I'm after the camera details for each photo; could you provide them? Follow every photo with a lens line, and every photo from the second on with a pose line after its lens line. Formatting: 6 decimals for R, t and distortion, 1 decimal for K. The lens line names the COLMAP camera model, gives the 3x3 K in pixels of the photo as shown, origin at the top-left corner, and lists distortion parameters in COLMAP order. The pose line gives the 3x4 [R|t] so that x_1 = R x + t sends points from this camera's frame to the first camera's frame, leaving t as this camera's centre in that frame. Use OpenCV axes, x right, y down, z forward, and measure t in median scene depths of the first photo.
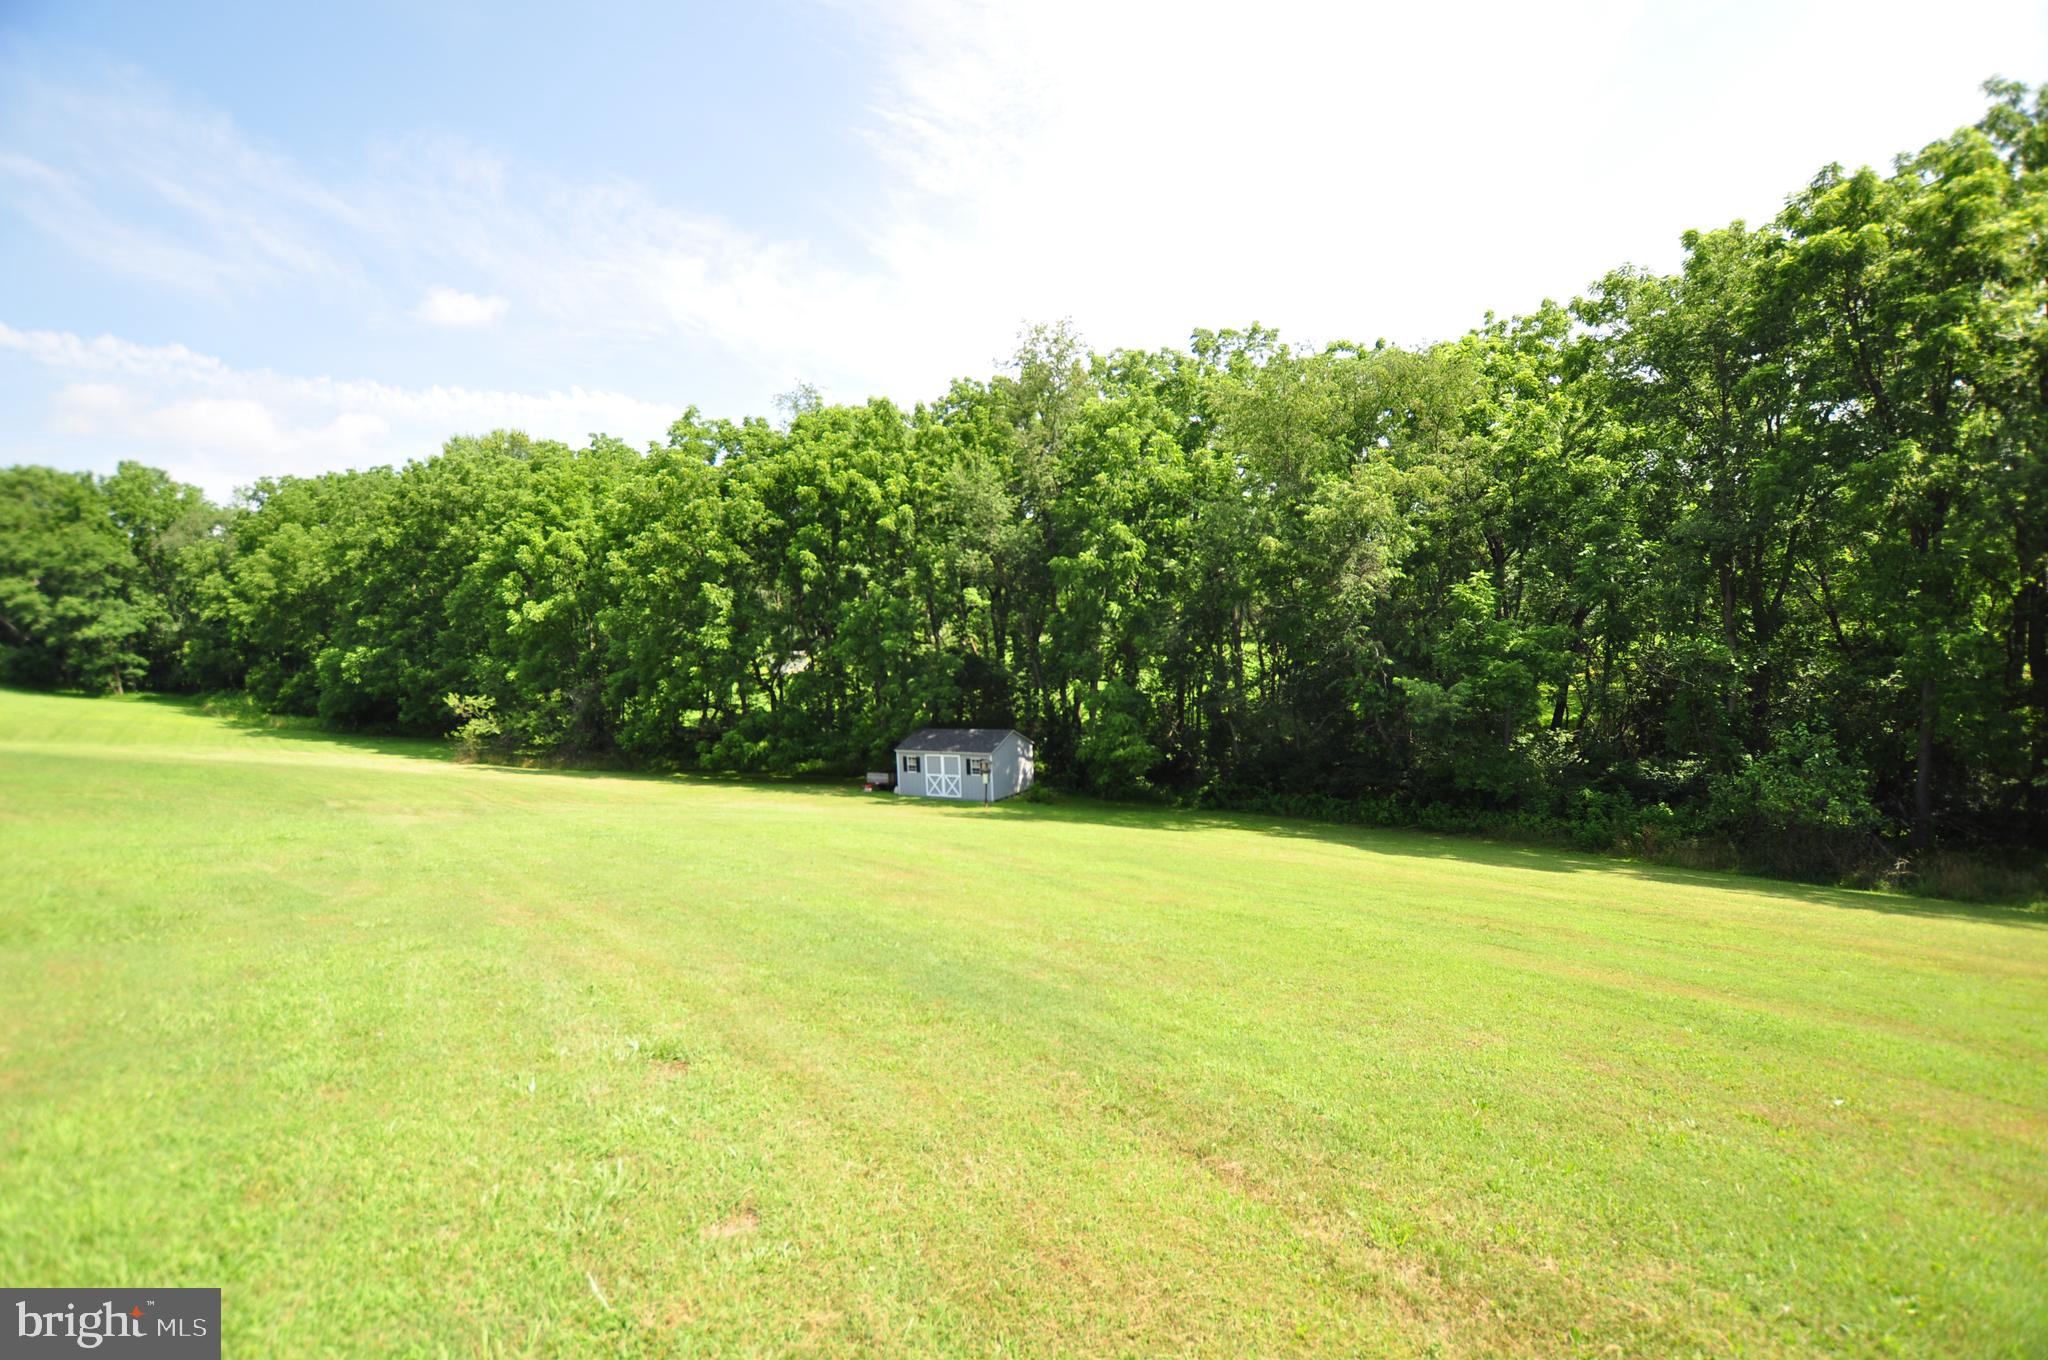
lens RADIAL K [[905.3, 0, 1031.9], [0, 905.3, 674.8], [0, 0, 1]] dist [-0.027277, 0.002987]
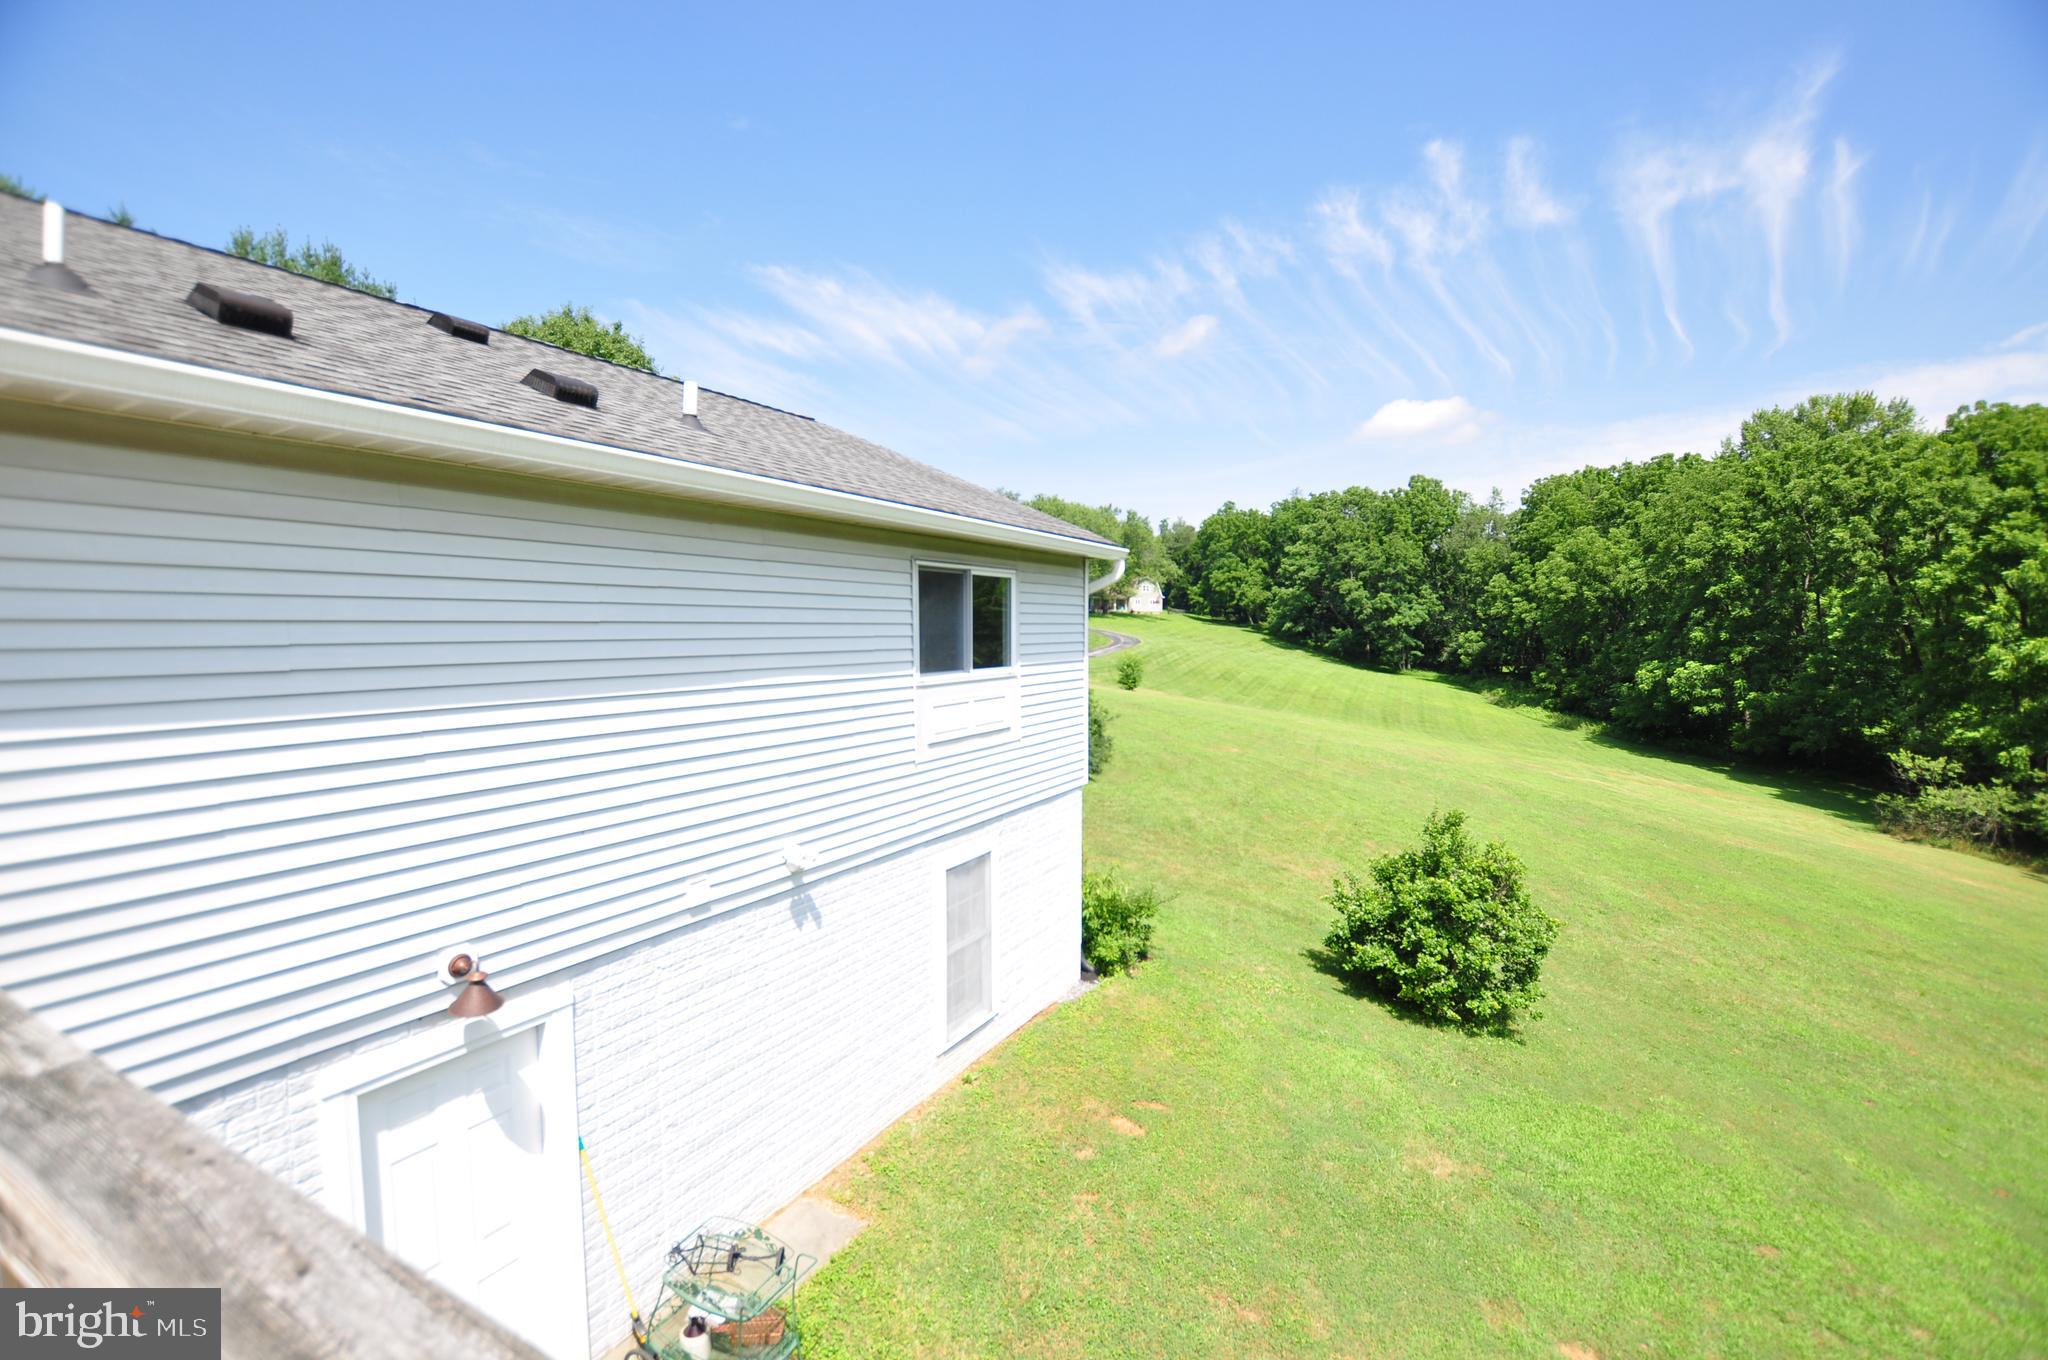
lens RADIAL K [[905.3, 0, 1020.0], [0, 905.3, 686.3], [0, 0, 1]] dist [-0.027277, 0.002987]
pose [[0.443122, 0.095523, -0.891358, -0.303955], [-0.048218, 0.995407, 0.082703, -0.066242], [0.895164, 0.006332, 0.445692, -0.054328]]
